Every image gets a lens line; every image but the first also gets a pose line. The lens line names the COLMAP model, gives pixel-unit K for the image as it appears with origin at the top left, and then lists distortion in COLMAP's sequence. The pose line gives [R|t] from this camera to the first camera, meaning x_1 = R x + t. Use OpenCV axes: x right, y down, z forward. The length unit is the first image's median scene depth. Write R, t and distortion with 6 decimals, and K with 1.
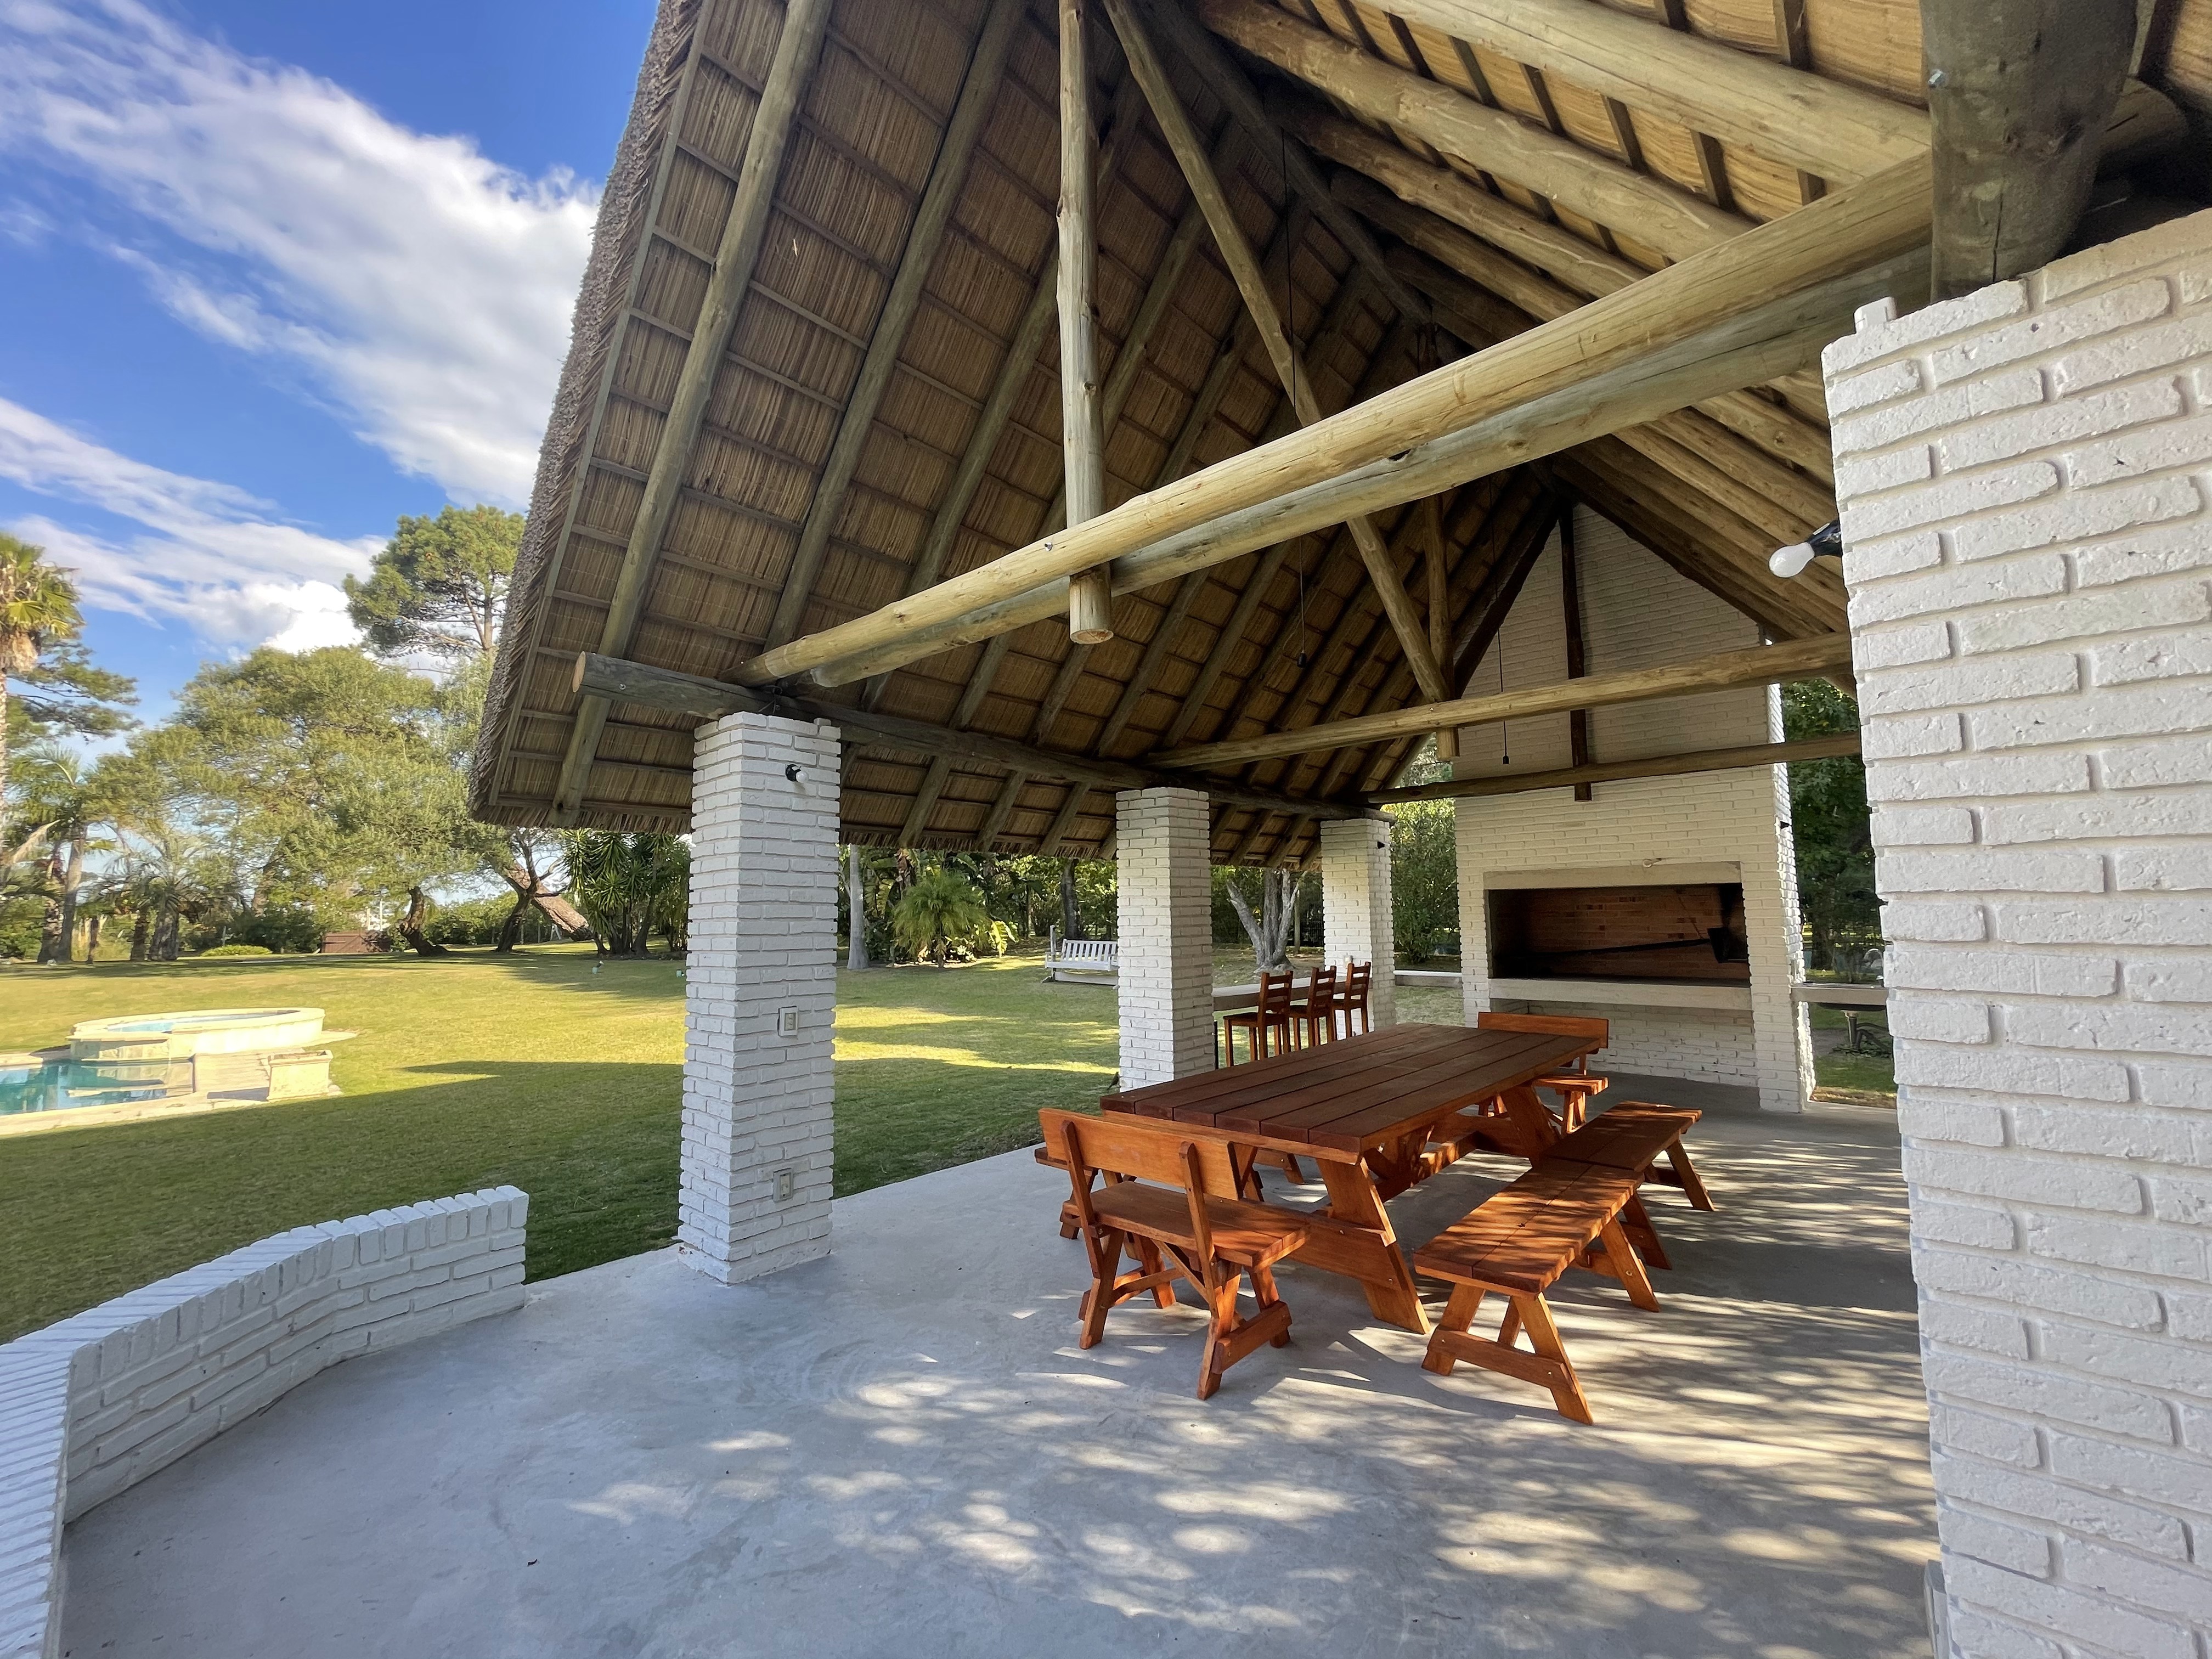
lens RADIAL K [[889.9, 0, 1108.5], [0, 889.9, 832.6], [0, 0, 1]] dist [0.000053, -0.000259]
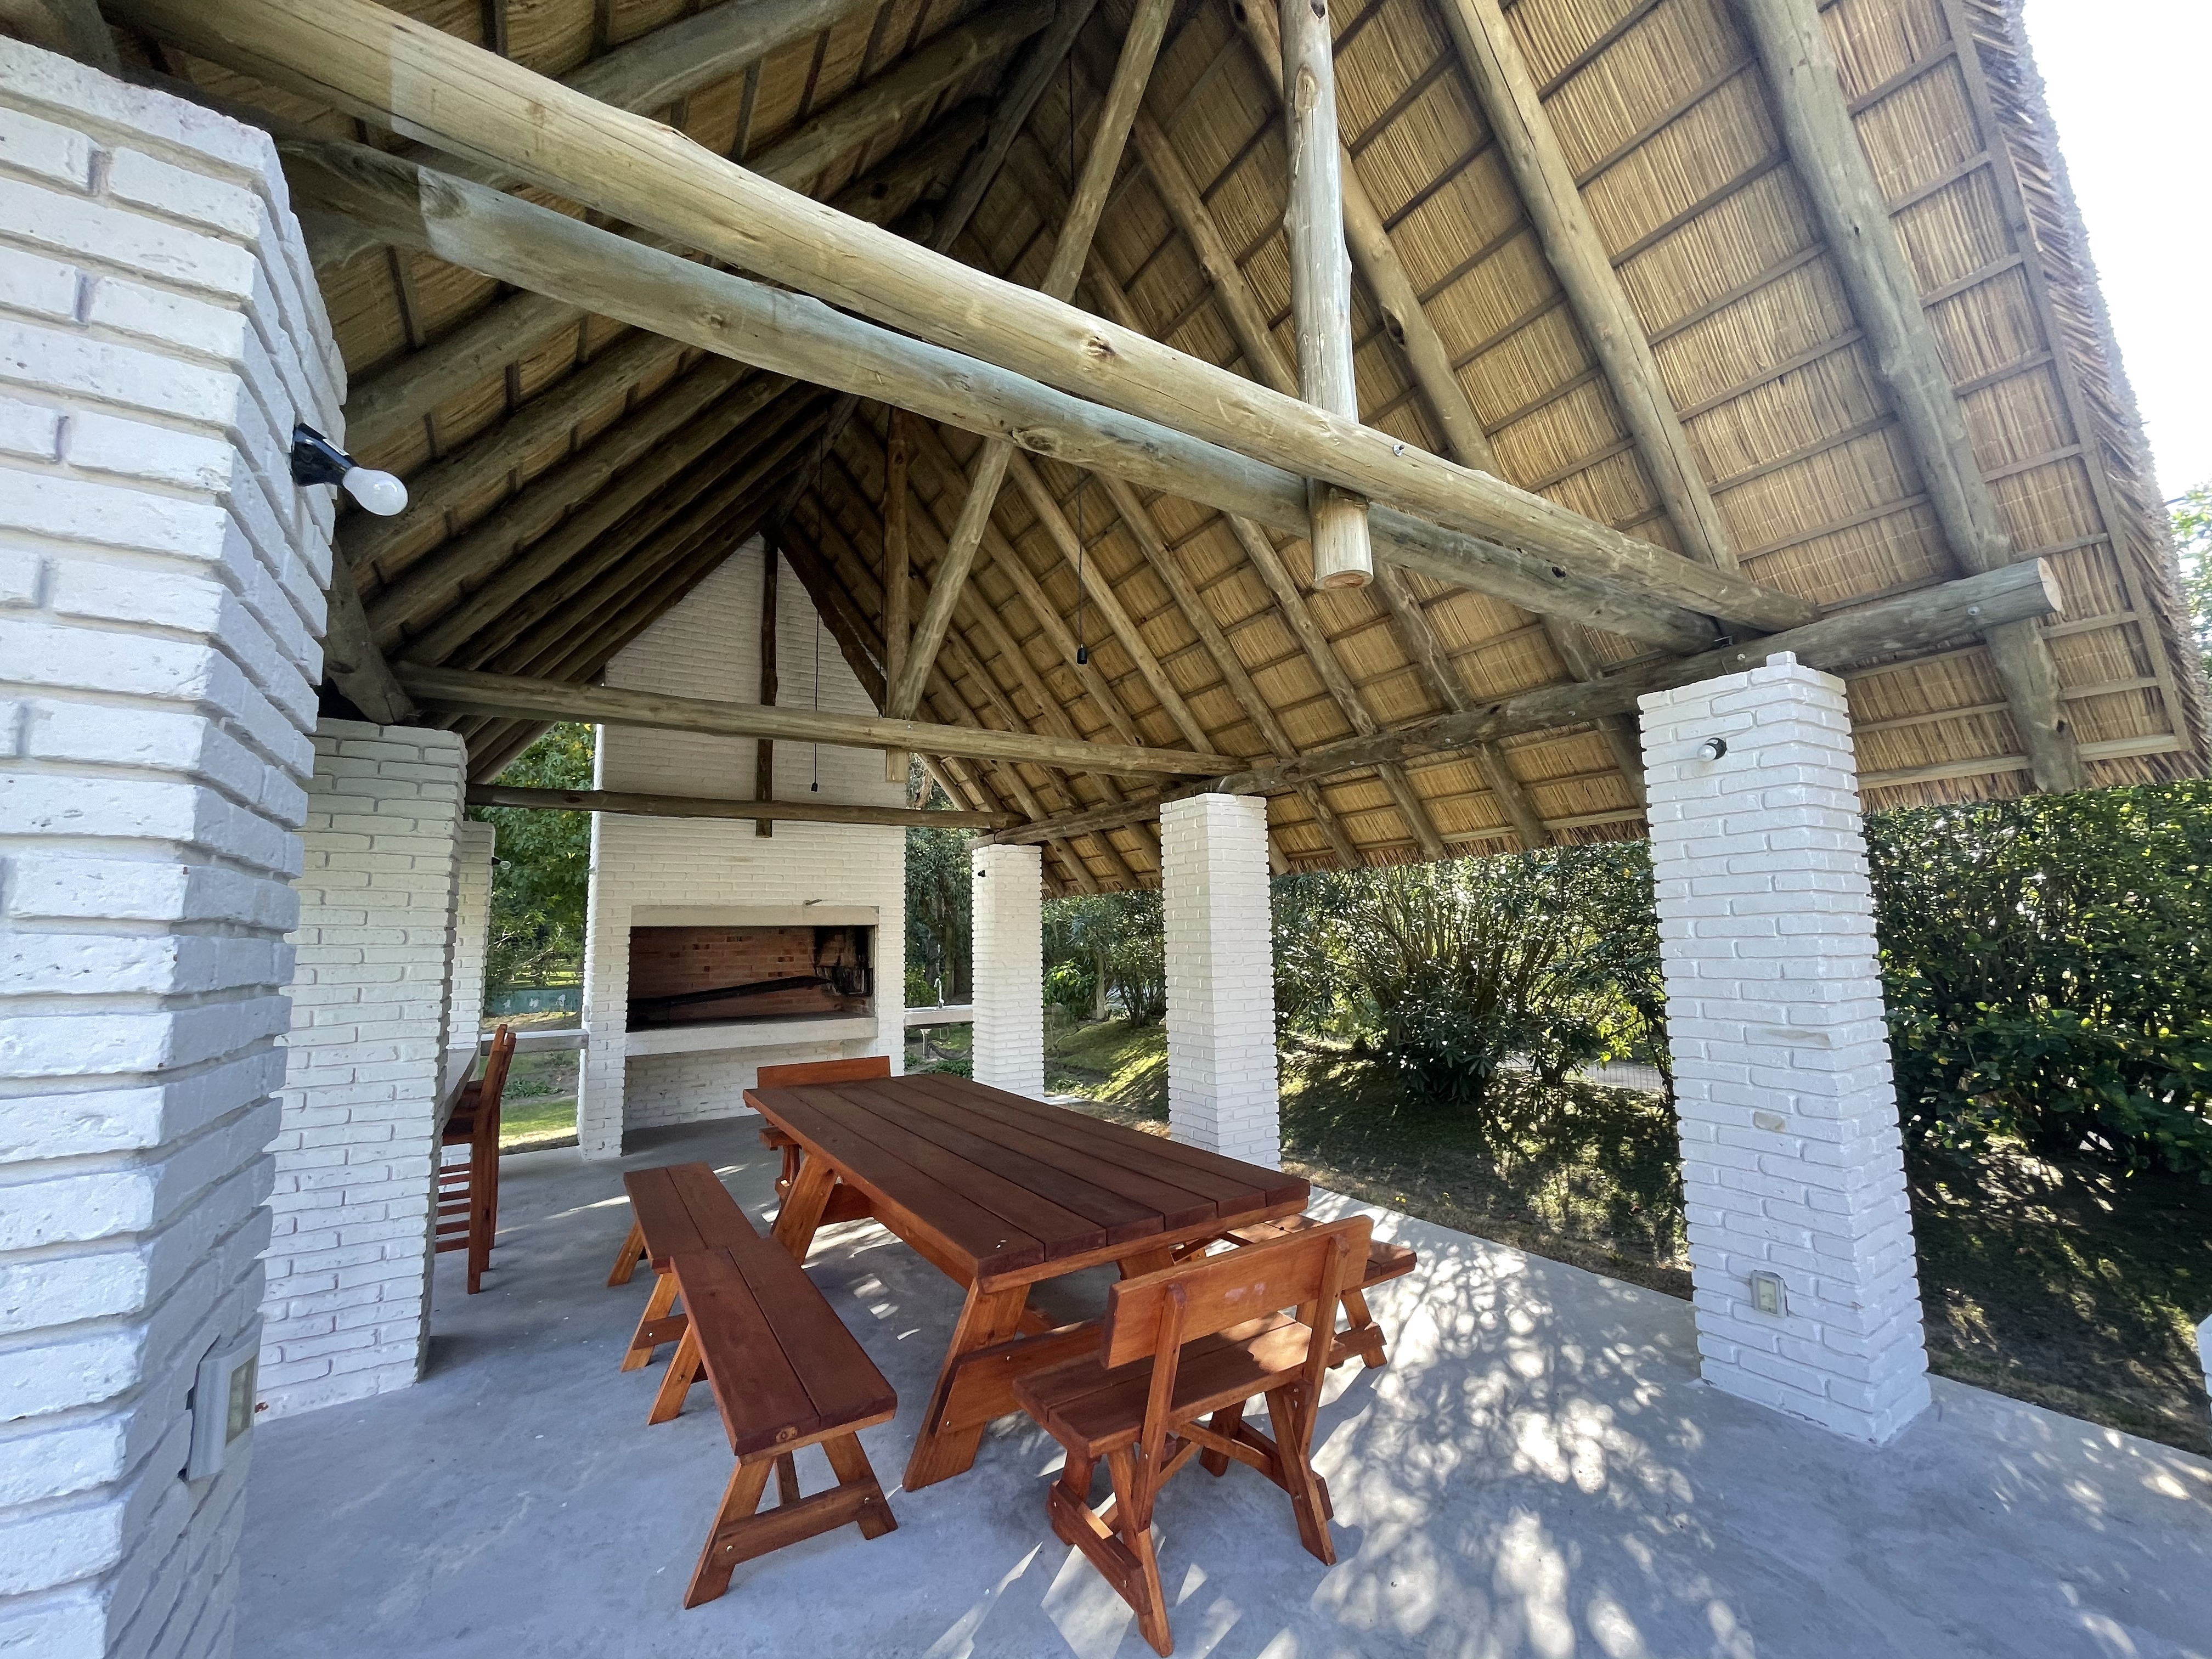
lens RADIAL K [[889.9, 0, 1107.7], [0, 889.9, 826.4], [0, 0, 1]] dist [0.000053, -0.000259]
pose [[0.273348, 0.129432, 0.953168, -0.803884], [-0.076938, 0.990673, -0.112460, 0.092751], [-0.958833, -0.042594, 0.280756, 1.017715]]
